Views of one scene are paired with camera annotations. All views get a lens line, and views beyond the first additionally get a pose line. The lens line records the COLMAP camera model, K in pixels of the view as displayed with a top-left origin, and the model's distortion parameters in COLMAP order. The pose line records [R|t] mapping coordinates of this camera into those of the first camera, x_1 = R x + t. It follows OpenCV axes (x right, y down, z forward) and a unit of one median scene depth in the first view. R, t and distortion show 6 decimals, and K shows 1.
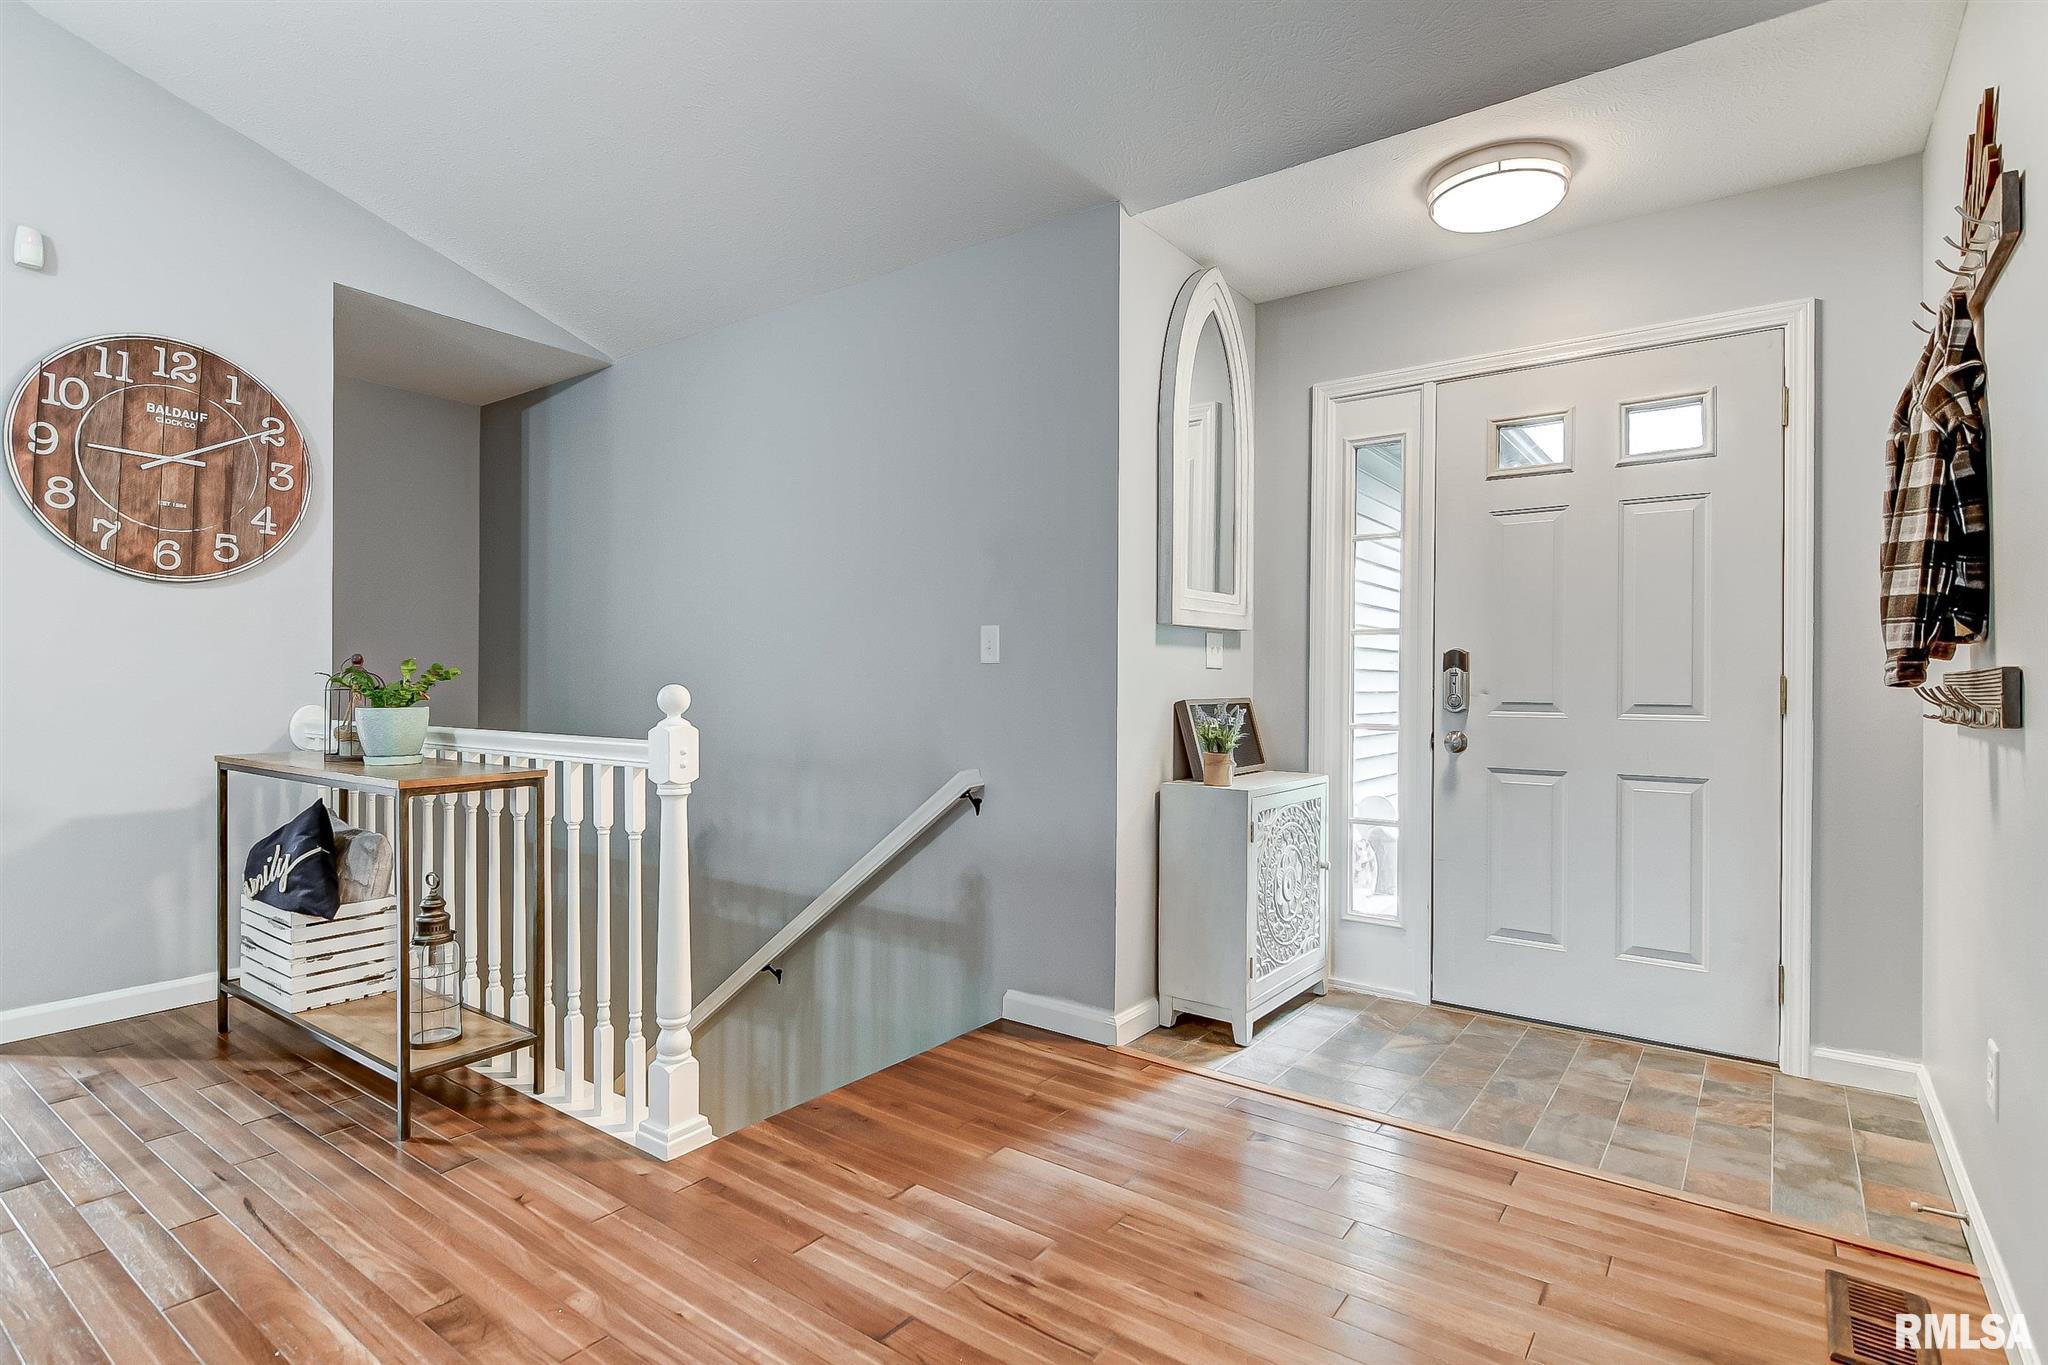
lens RADIAL K [[1037.1, 0, 1024.0], [0, 1037.1, 682.5], [0, 0, 1]] dist [0.030615, -0.013766]
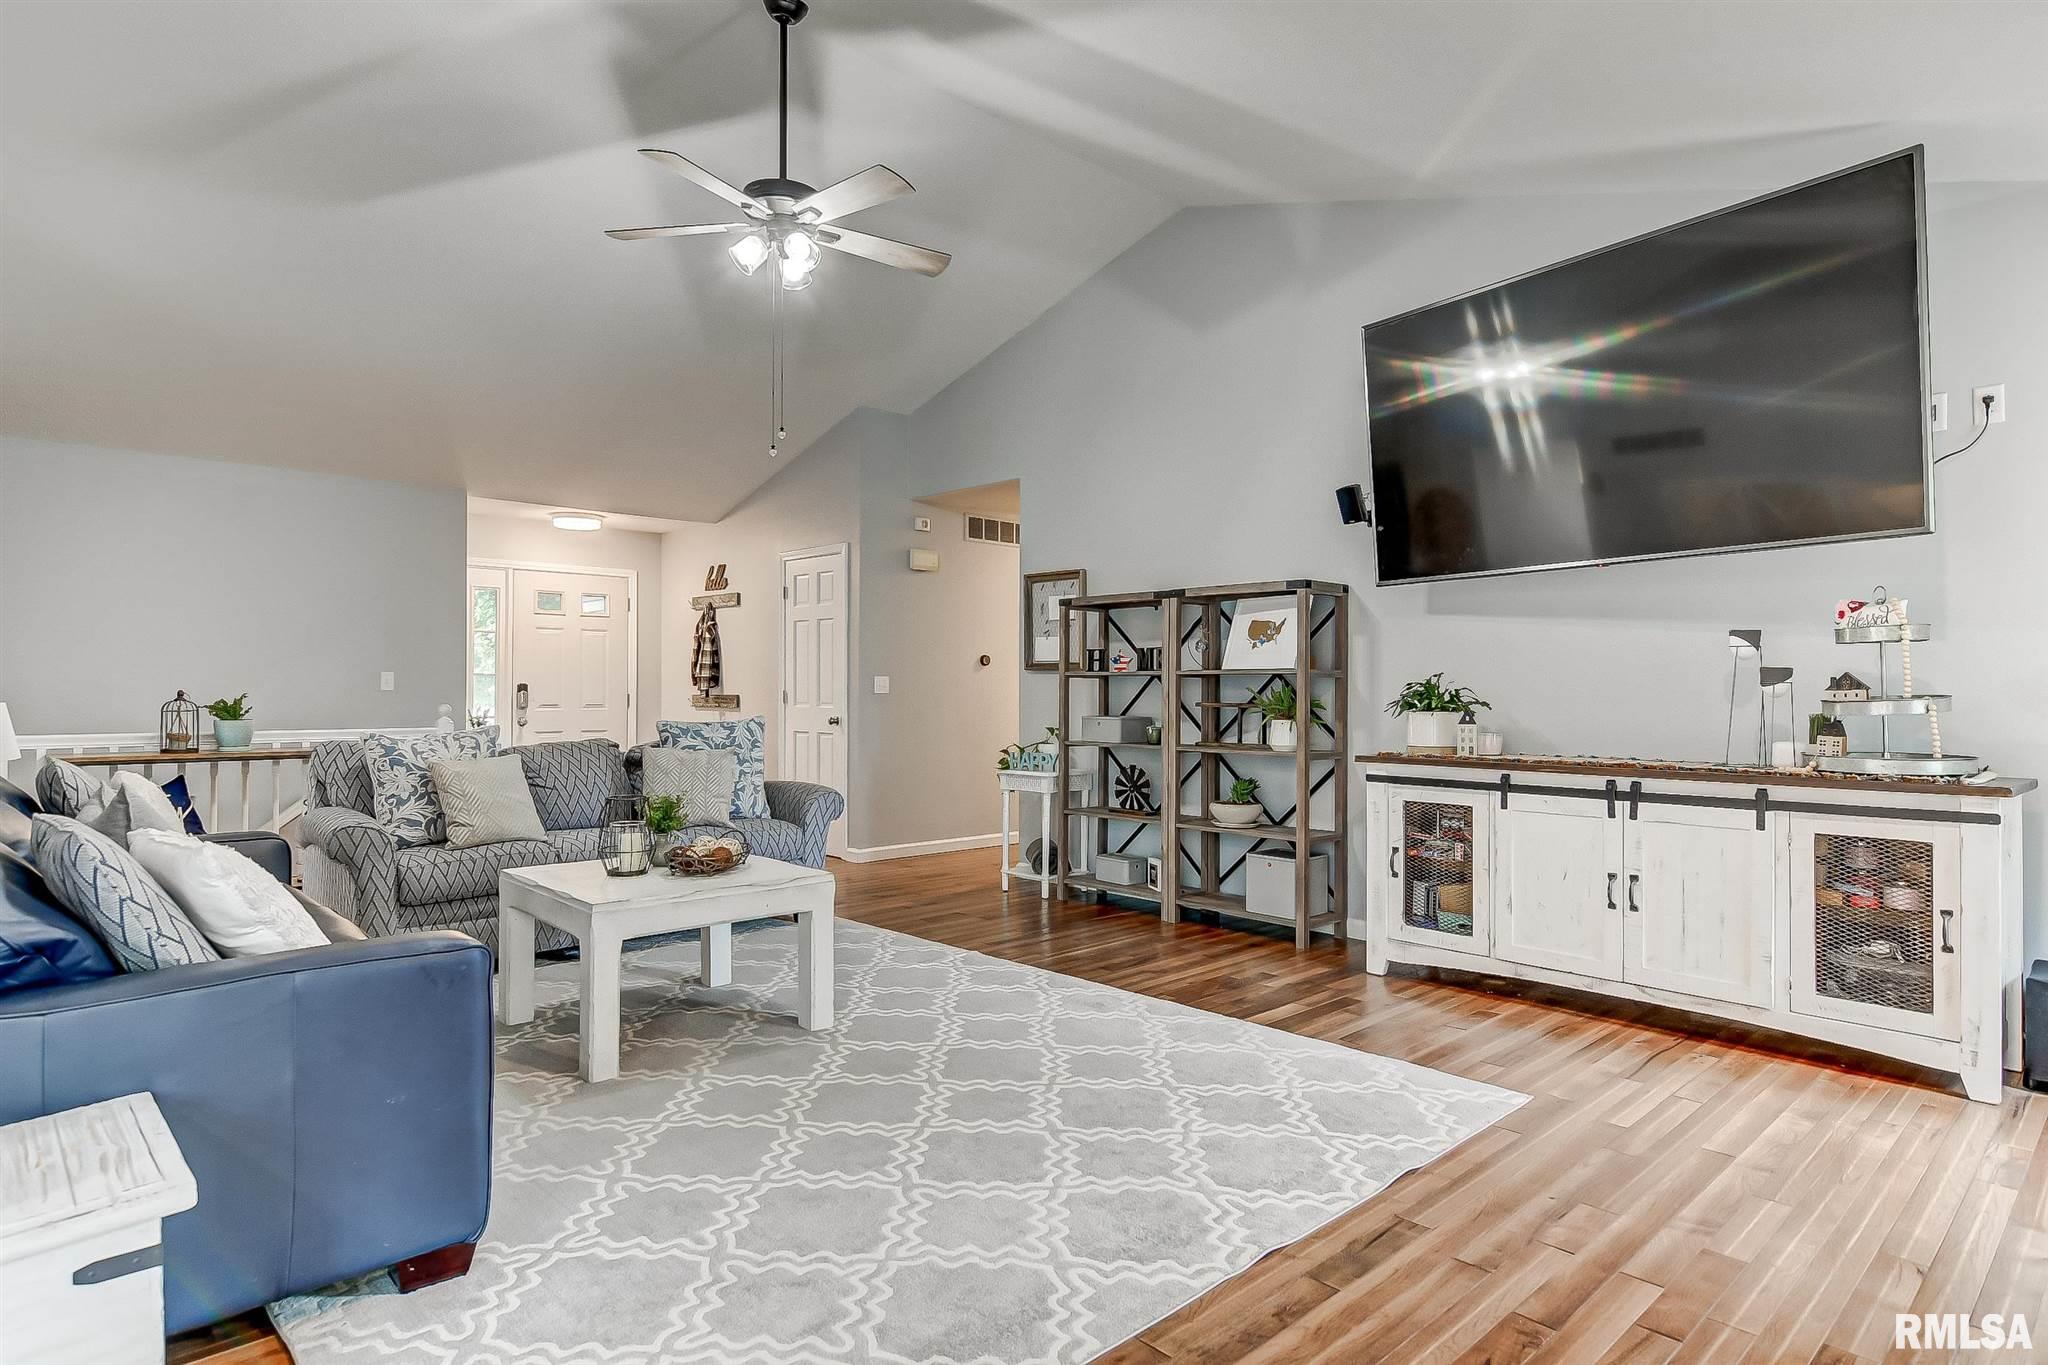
lens RADIAL K [[1100.6, 0, 1024.0], [0, 1100.6, 682.5], [0, 0, 1]] dist [-0.001497, -0.000039]
pose [[0.174109, -0.000310, 0.984726, -1.932333], [0.000491, 1.000000, 0.000228, -0.034749], [-0.984726, 0.000443, 0.174109, -0.598443]]
